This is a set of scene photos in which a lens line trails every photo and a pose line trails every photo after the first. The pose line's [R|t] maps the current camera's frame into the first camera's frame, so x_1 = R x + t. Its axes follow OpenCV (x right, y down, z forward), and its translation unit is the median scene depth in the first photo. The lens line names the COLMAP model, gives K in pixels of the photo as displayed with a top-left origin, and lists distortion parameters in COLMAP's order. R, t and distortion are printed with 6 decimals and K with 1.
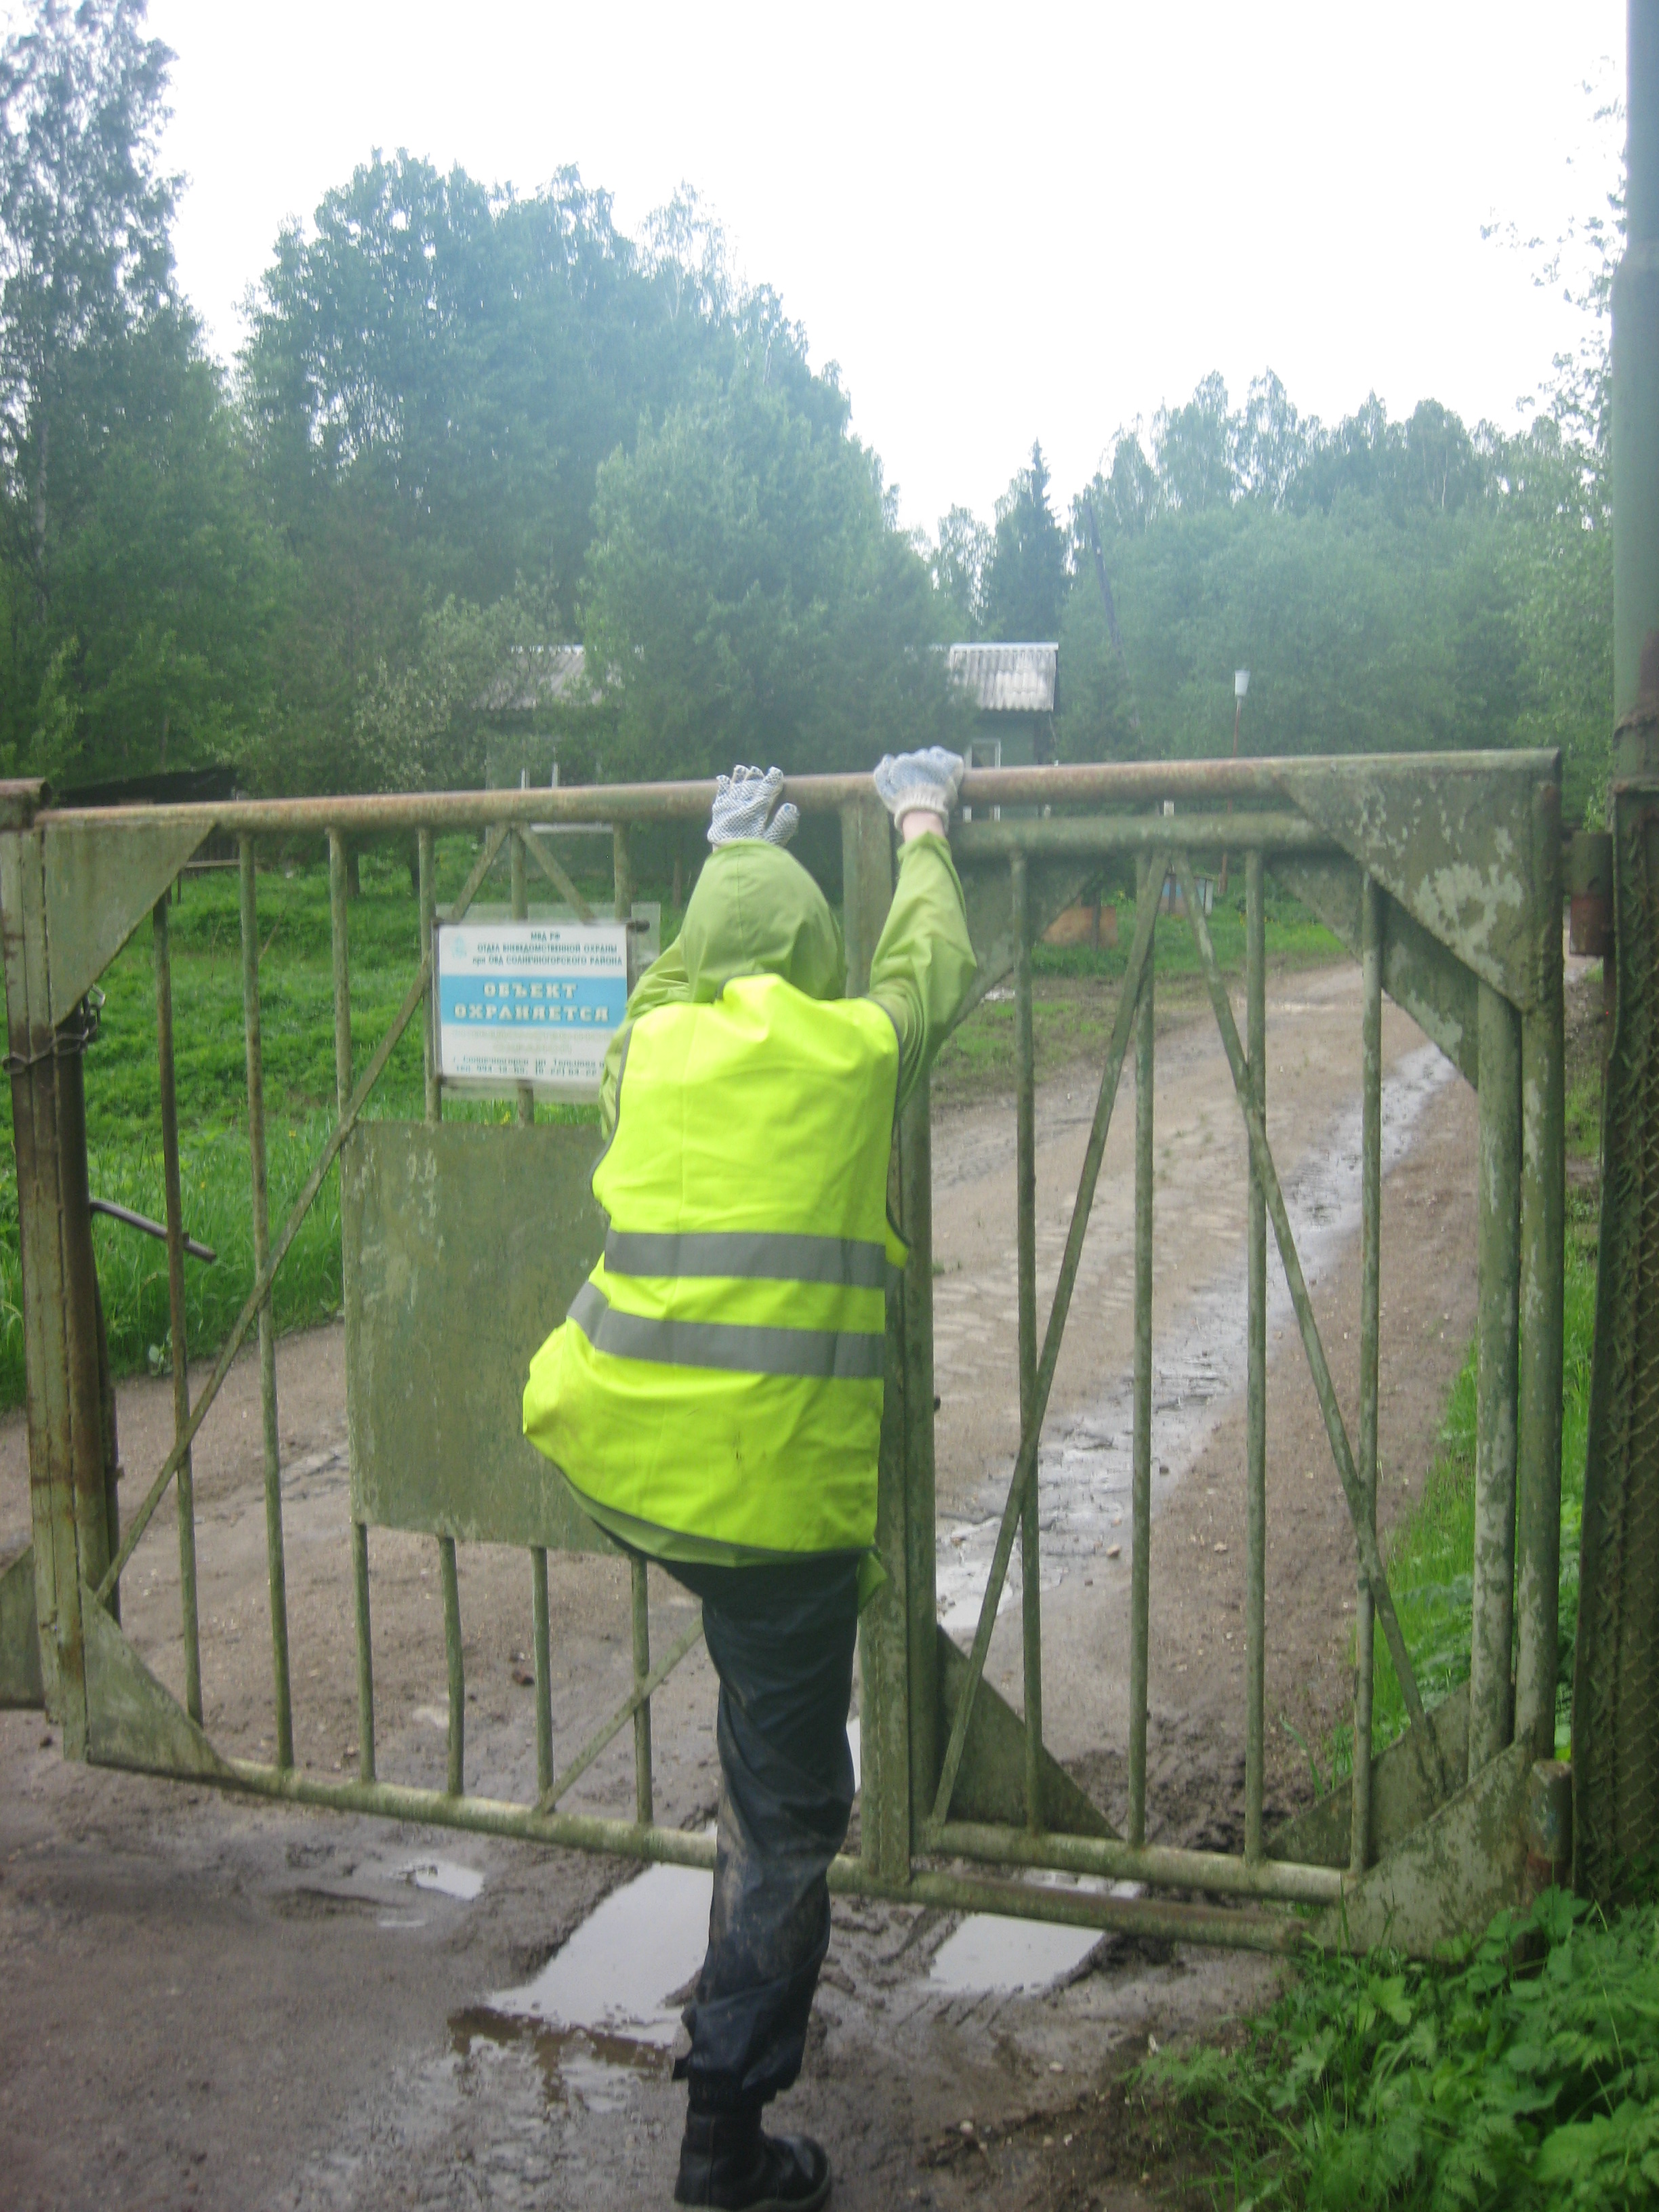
lens RADIAL K [[2443.4, 0, 870.5], [0, 2443.4, 1107.6], [0, 0, 1]] dist [-0.178000, 0.131977]
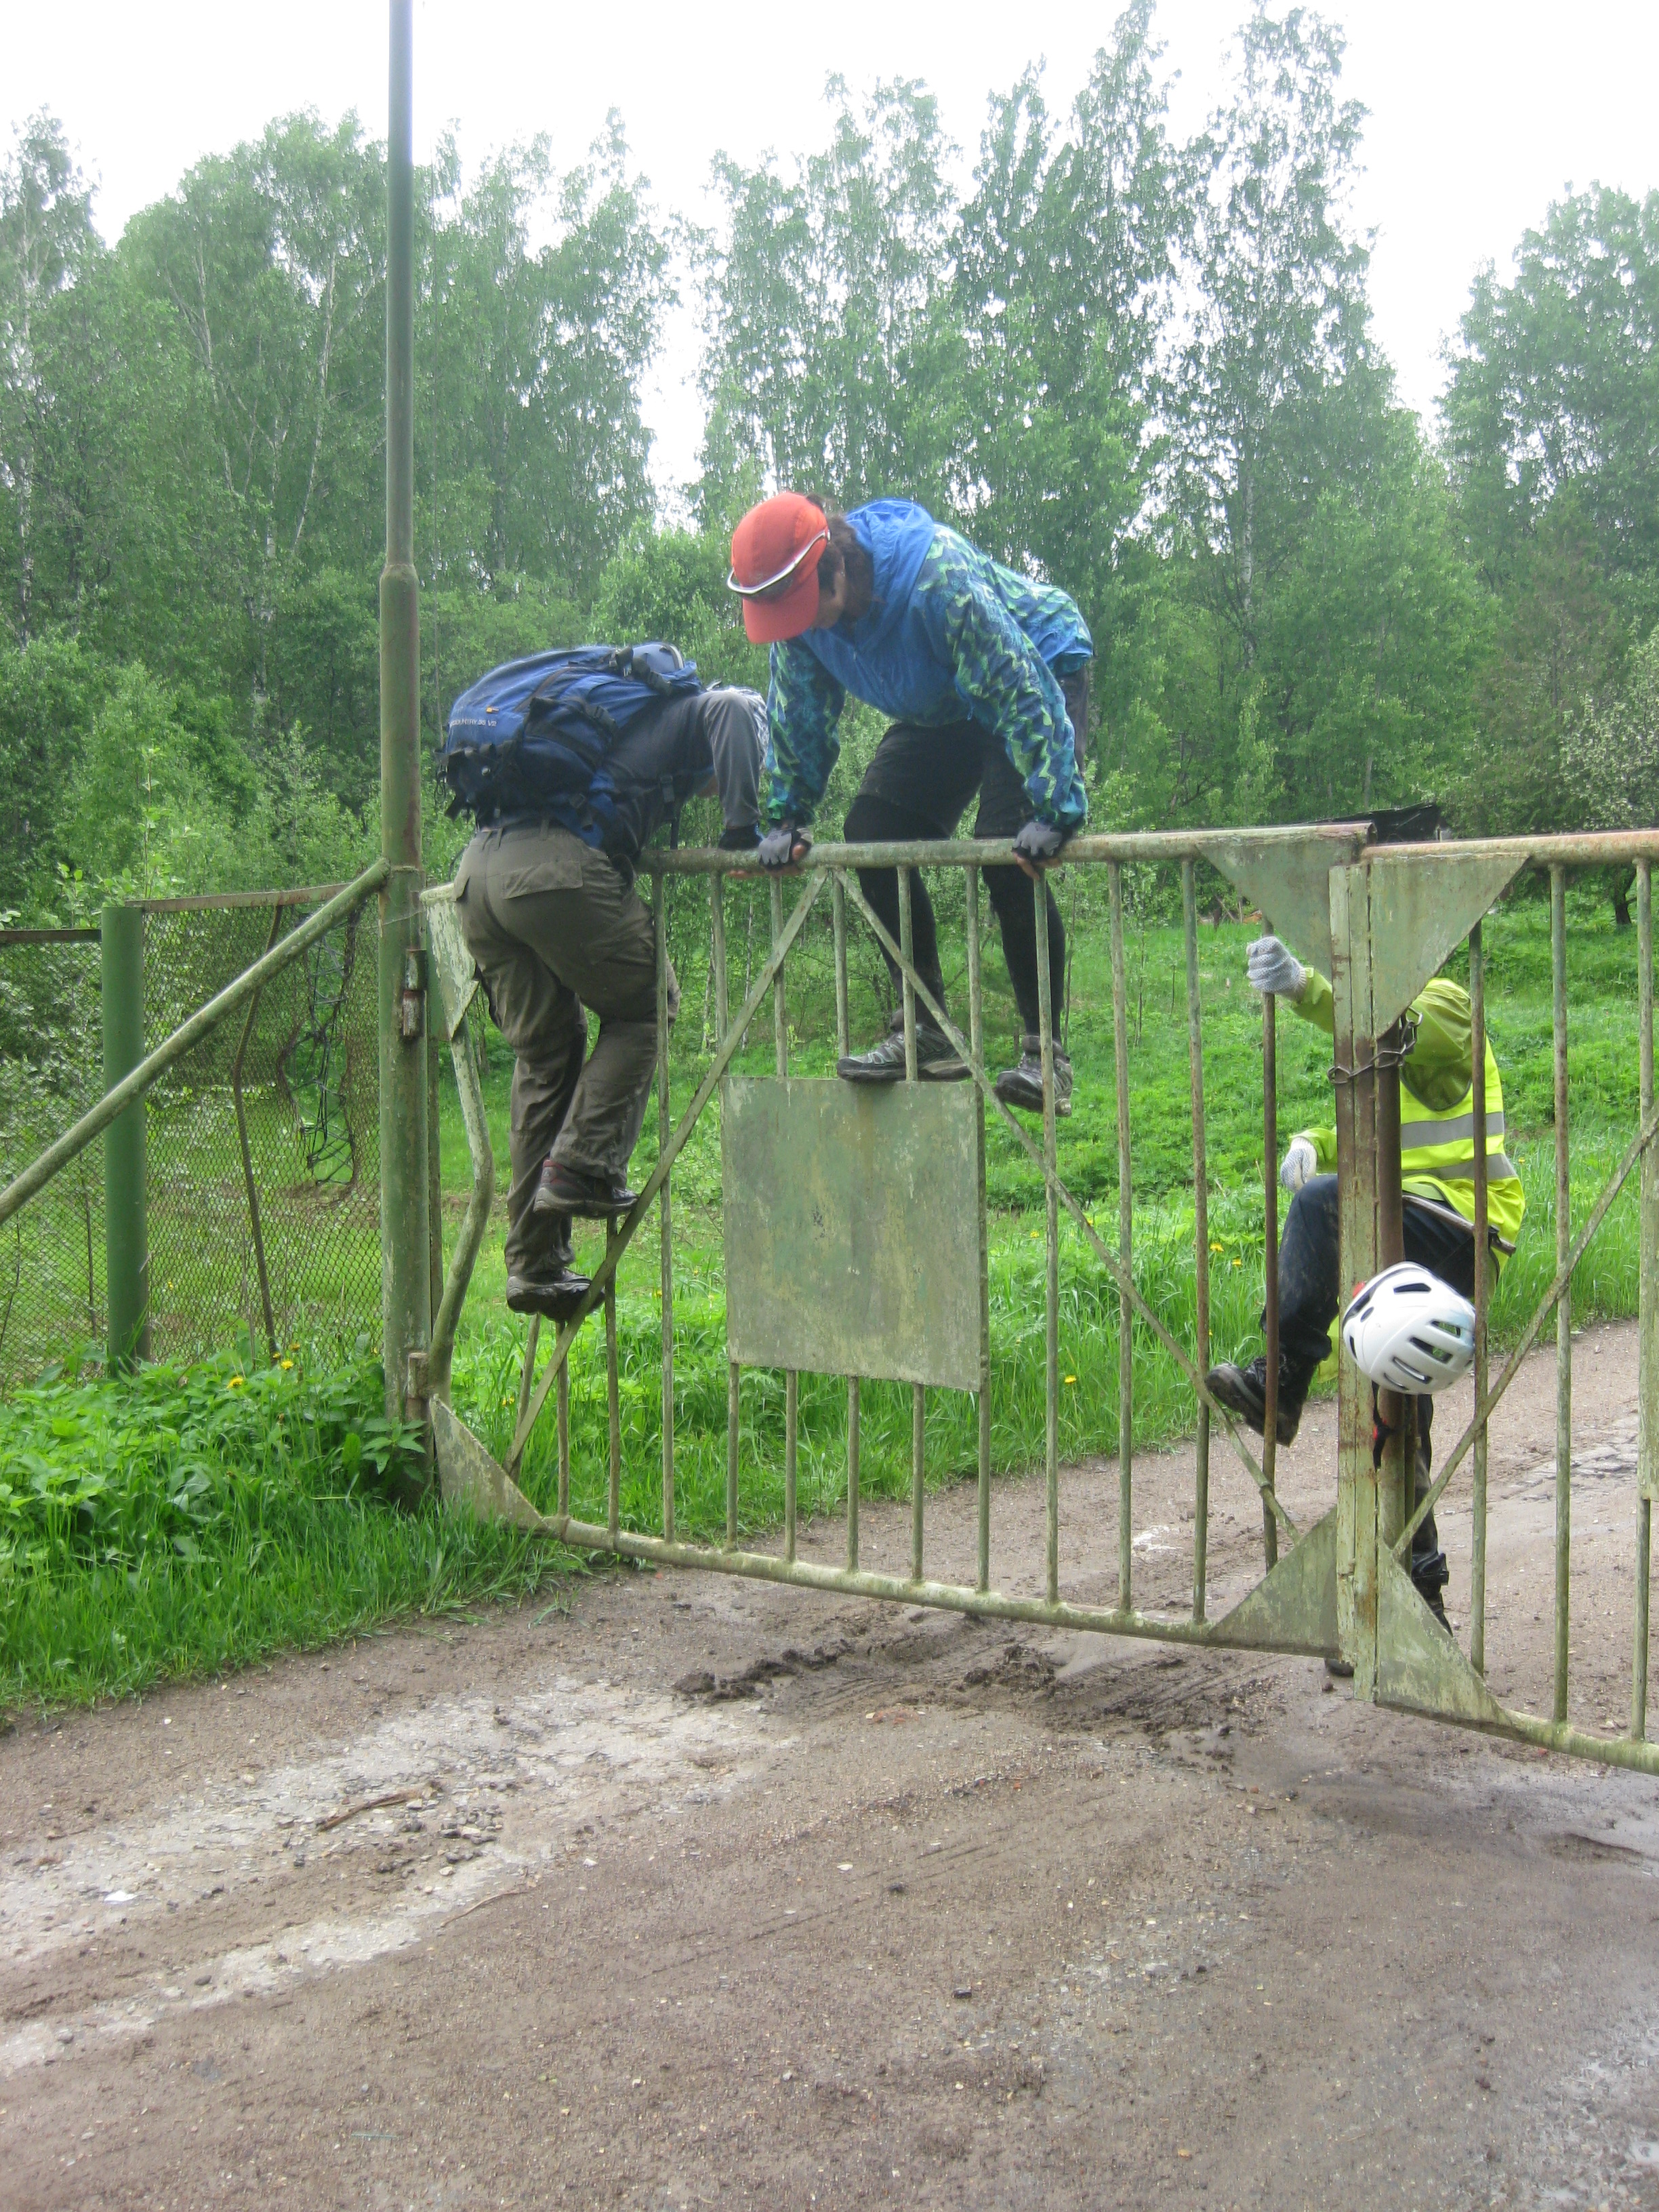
lens RADIAL K [[2442.7, 0, 864.0], [0, 2442.7, 1114.3], [0, 0, 1]] dist [-0.171185, 0.123077]
pose [[0.884441, 0.018368, -0.466291, -0.022087], [-0.024369, 0.999680, -0.006844, 0.013919], [0.466016, 0.017416, 0.884605, -0.107367]]
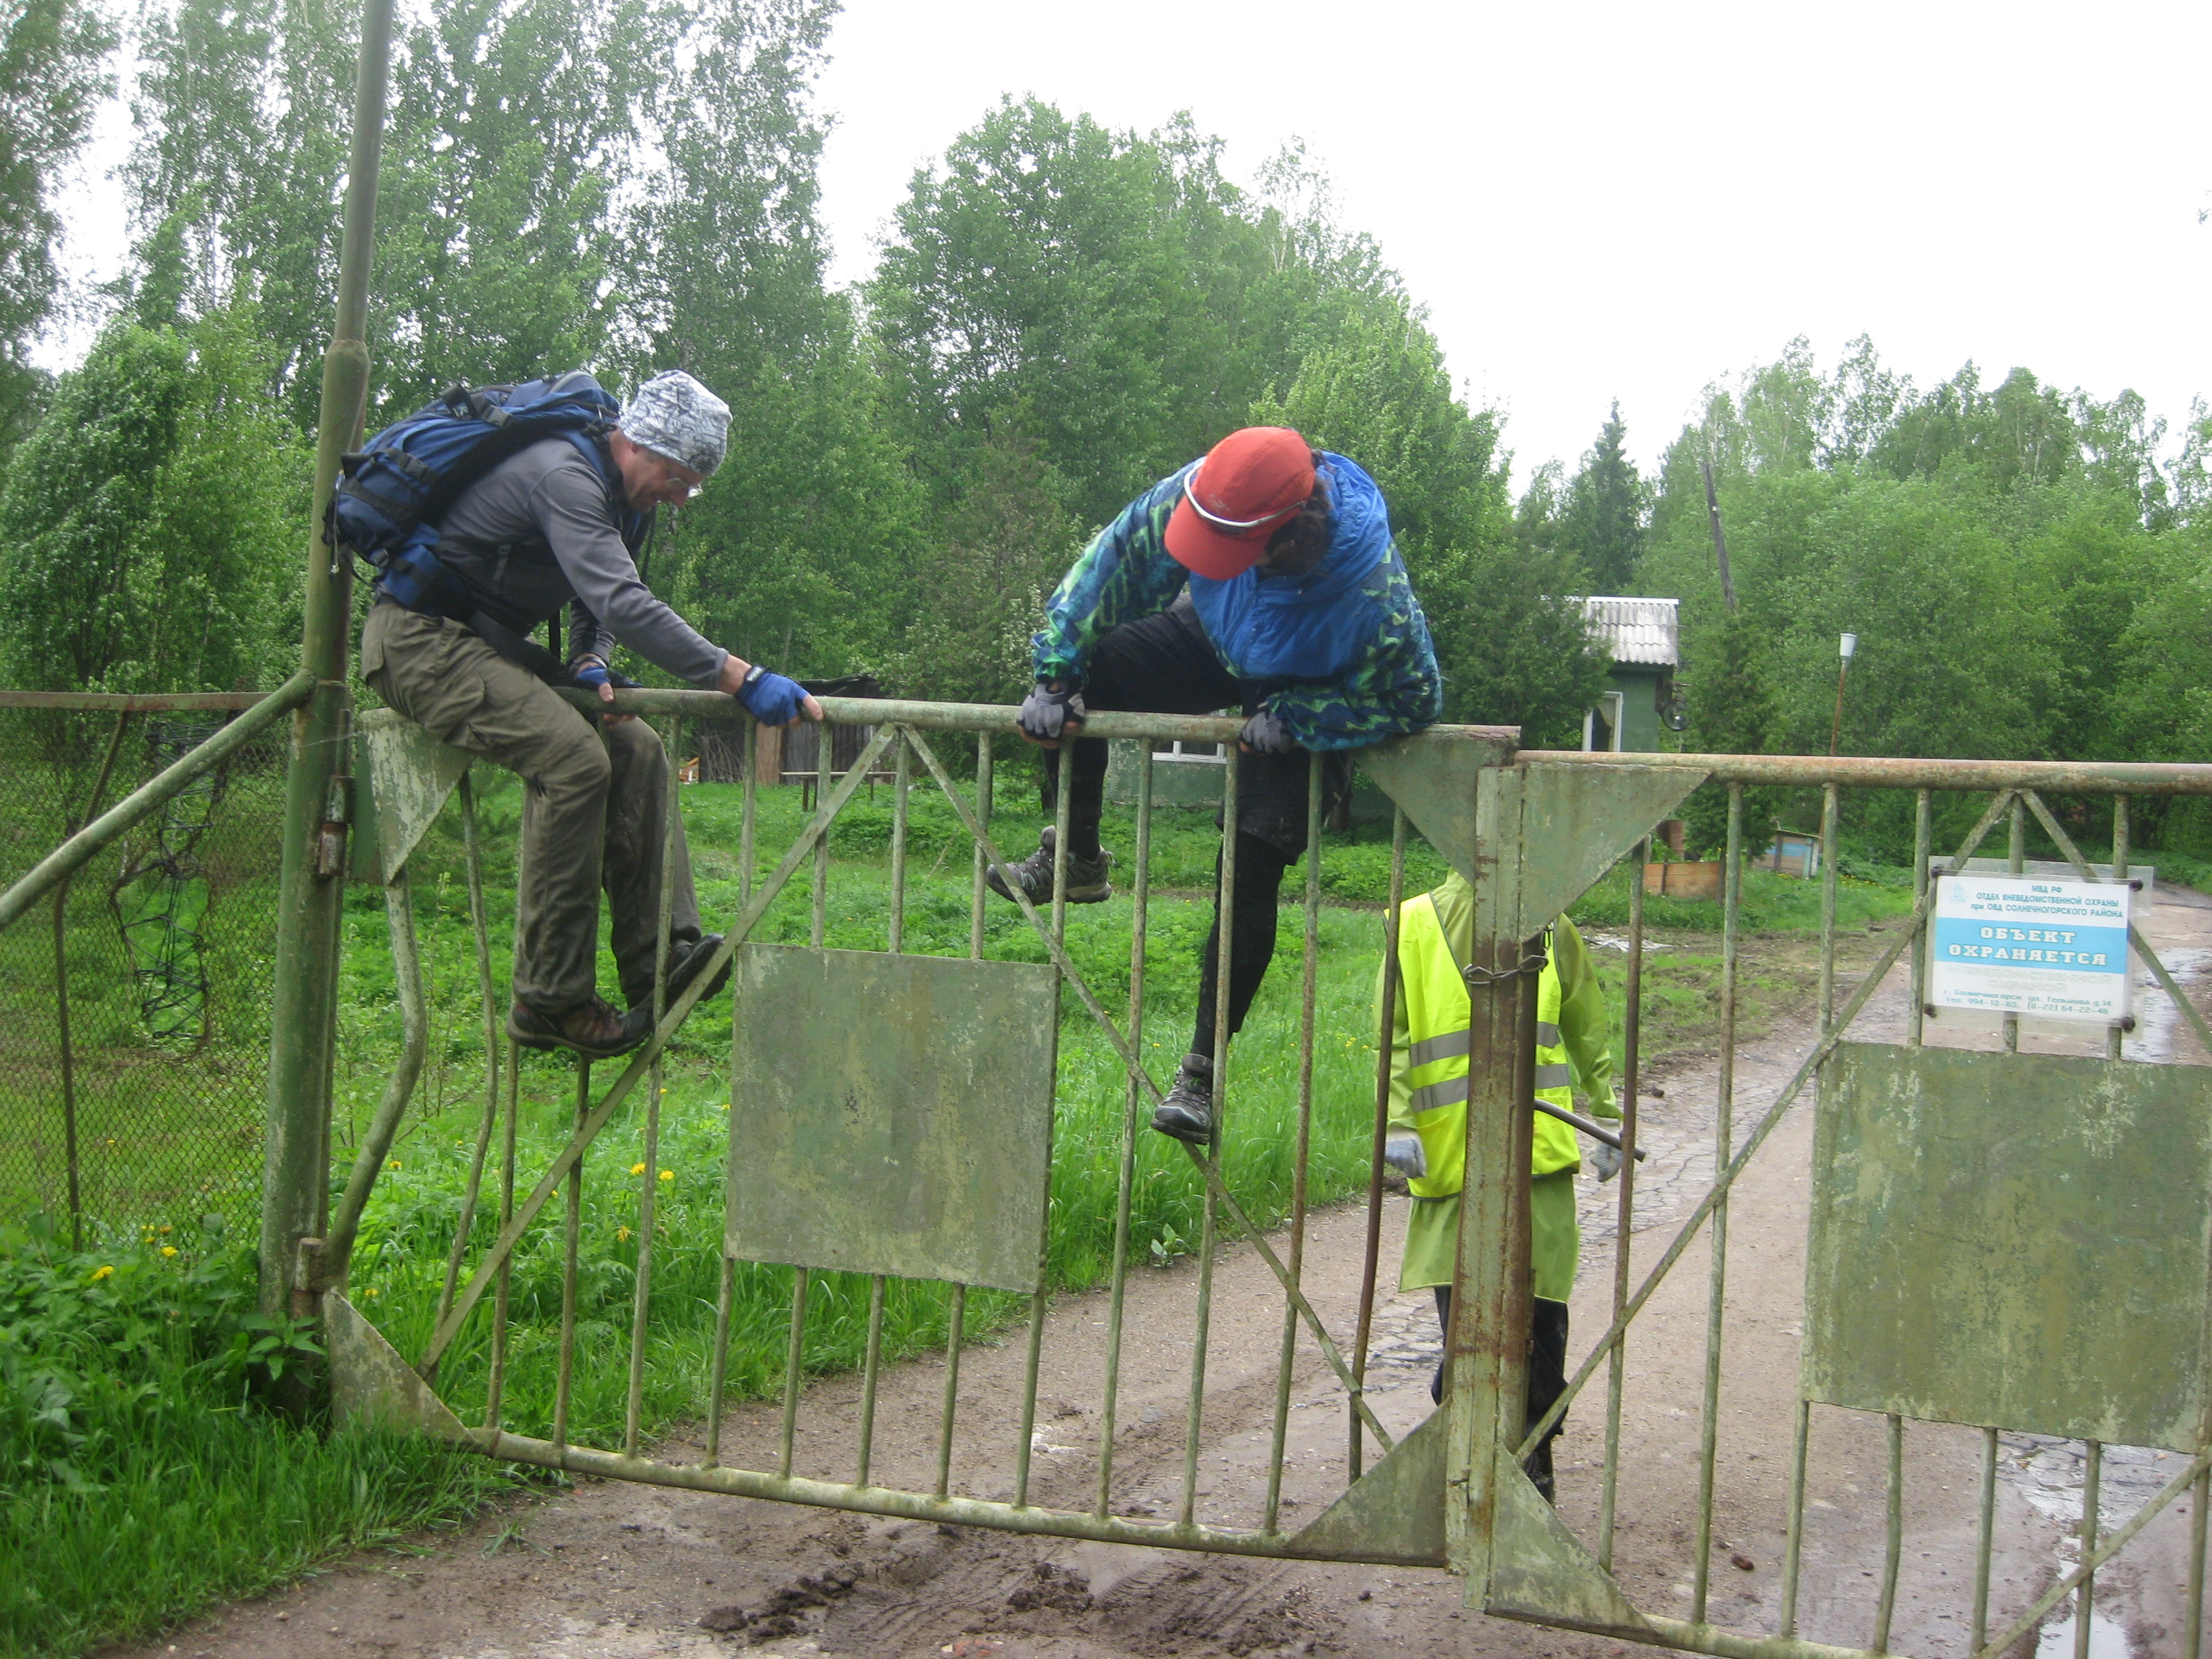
lens RADIAL K [[2442.7, 0, 1103.1], [0, 2442.7, 791.0], [0, 0, 1]] dist [-0.171185, 0.123077]
pose [[0.990978, 0.048904, -0.124785, -0.375015], [-0.061416, 0.993243, -0.098472, 0.018648], [0.119127, 0.105247, 0.987285, -0.145570]]
